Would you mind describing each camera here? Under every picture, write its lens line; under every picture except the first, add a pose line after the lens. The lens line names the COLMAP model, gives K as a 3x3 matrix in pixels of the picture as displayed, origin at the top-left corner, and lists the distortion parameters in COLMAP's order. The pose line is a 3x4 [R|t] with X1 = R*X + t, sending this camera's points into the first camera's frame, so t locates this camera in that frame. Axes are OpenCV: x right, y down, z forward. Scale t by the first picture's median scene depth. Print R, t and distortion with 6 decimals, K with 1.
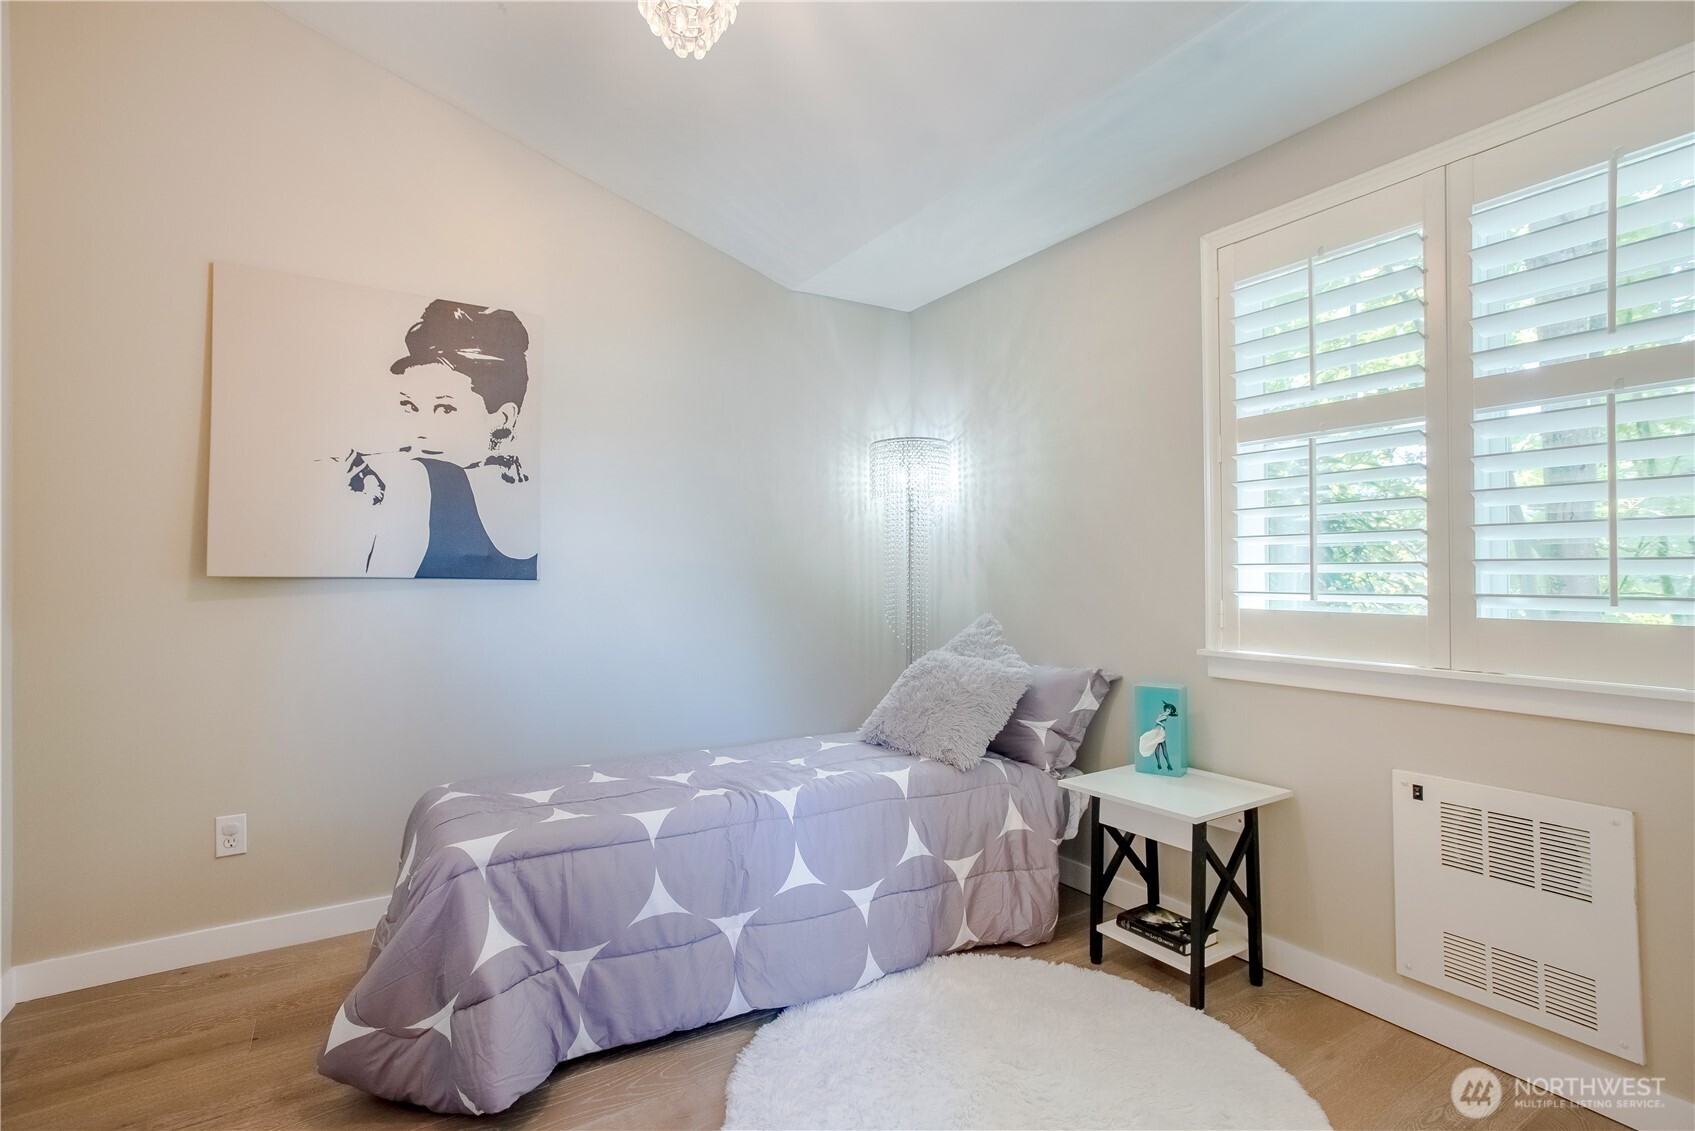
lens RADIAL K [[845.8, 0, 847.5], [0, 845.8, 565.5], [0, 0, 1]] dist [0.000542, 0.000982]
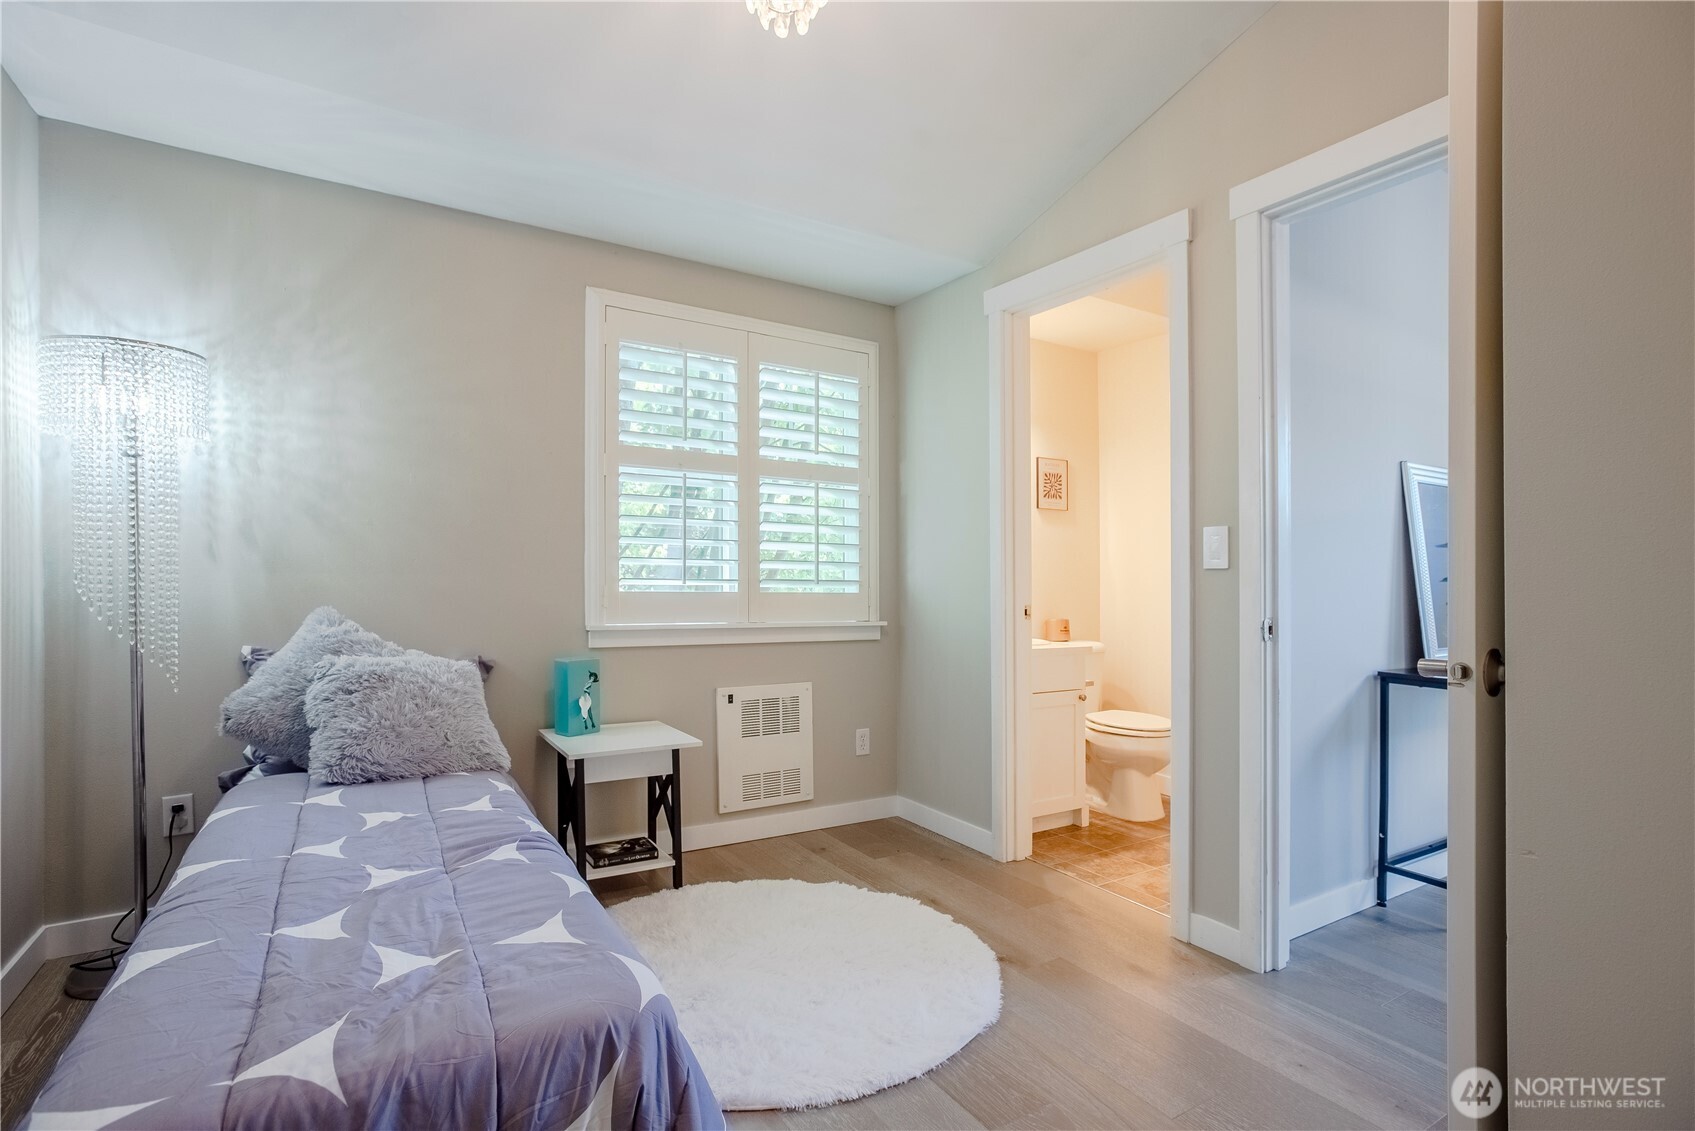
lens RADIAL K [[845.8, 0, 847.5], [0, 845.8, 565.5], [0, 0, 1]] dist [0.000542, 0.000982]
pose [[-0.002736, 0.010635, 0.999940, -0.830304], [-0.029455, 0.999509, -0.010711, 0.014276], [-0.999562, -0.029483, -0.002421, 0.653212]]
